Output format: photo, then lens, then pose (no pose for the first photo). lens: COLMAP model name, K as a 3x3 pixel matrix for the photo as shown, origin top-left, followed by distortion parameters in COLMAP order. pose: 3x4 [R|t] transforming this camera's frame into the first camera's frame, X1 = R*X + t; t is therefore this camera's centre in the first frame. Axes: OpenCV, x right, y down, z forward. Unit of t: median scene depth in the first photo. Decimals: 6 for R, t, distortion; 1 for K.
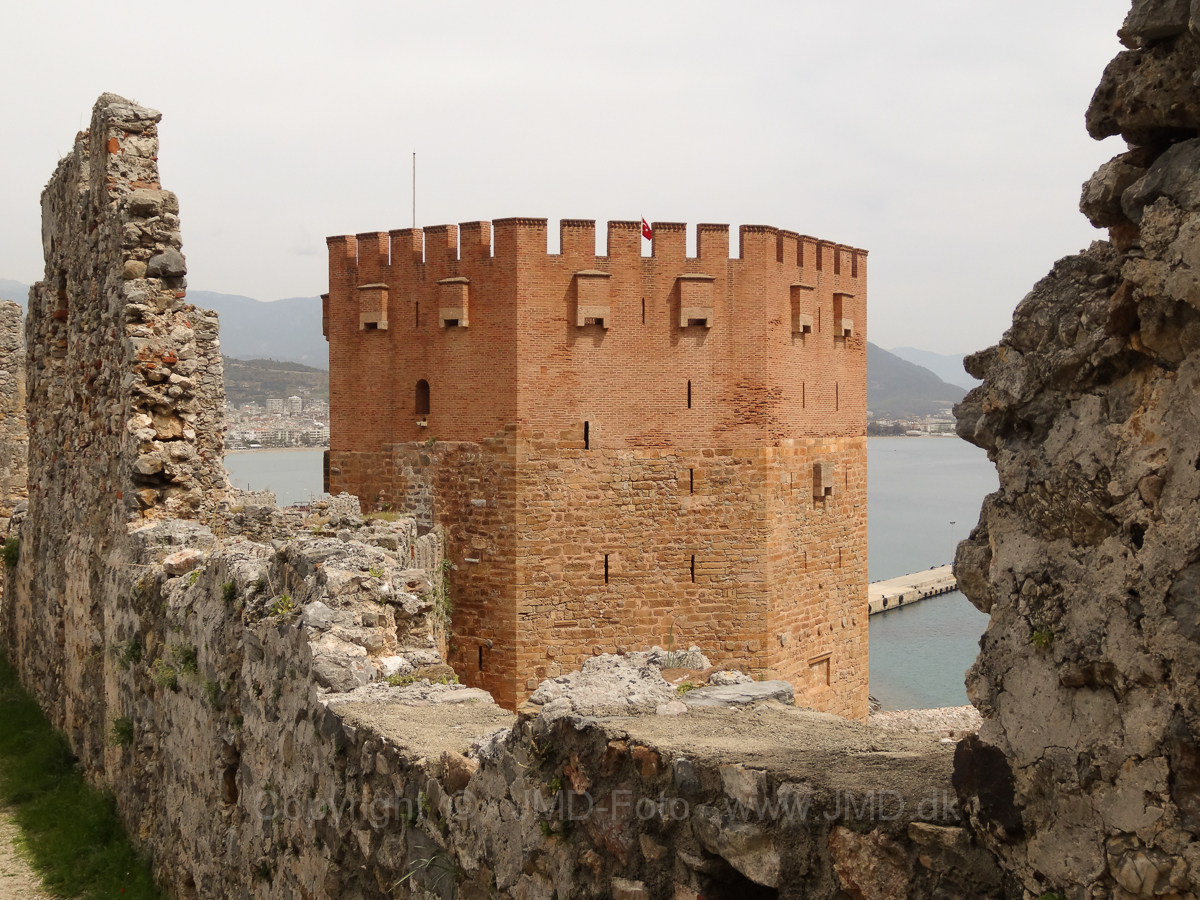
lens RADIAL K [[1420.9, 0, 591.4], [0, 1420.9, 447.4], [0, 0, 1]] dist [-0.023494, 0.000000]
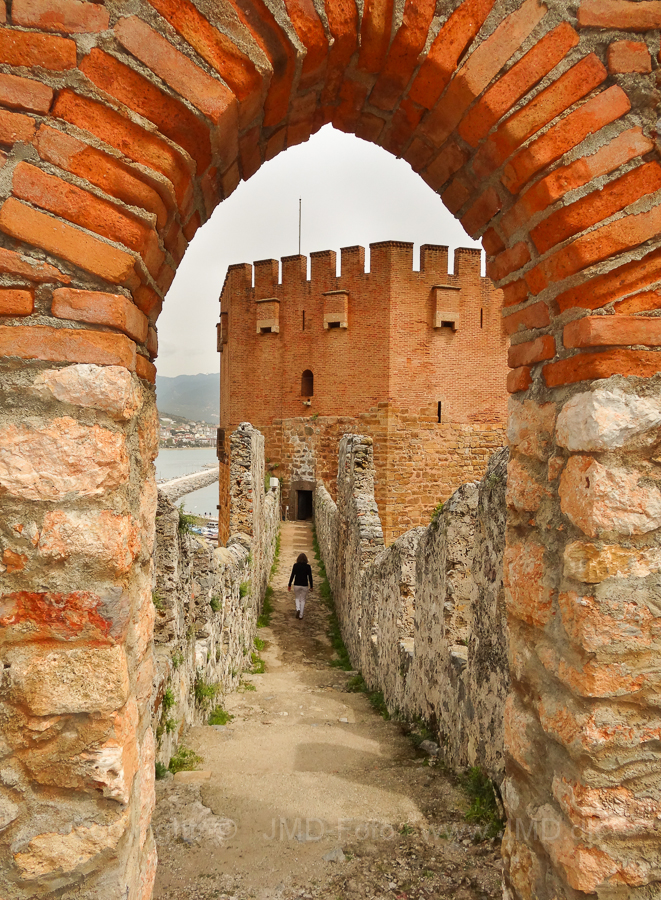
lens RADIAL K [[693.7, 0, 324.6], [0, 693.7, 455.9], [0, 0, 1]] dist [0.019570, -0.011666]
pose [[0.998406, 0.010503, 0.055451, -0.141040], [-0.010888, 0.999919, 0.006635, 0.028177], [-0.055377, -0.007229, 0.998439, 0.364591]]
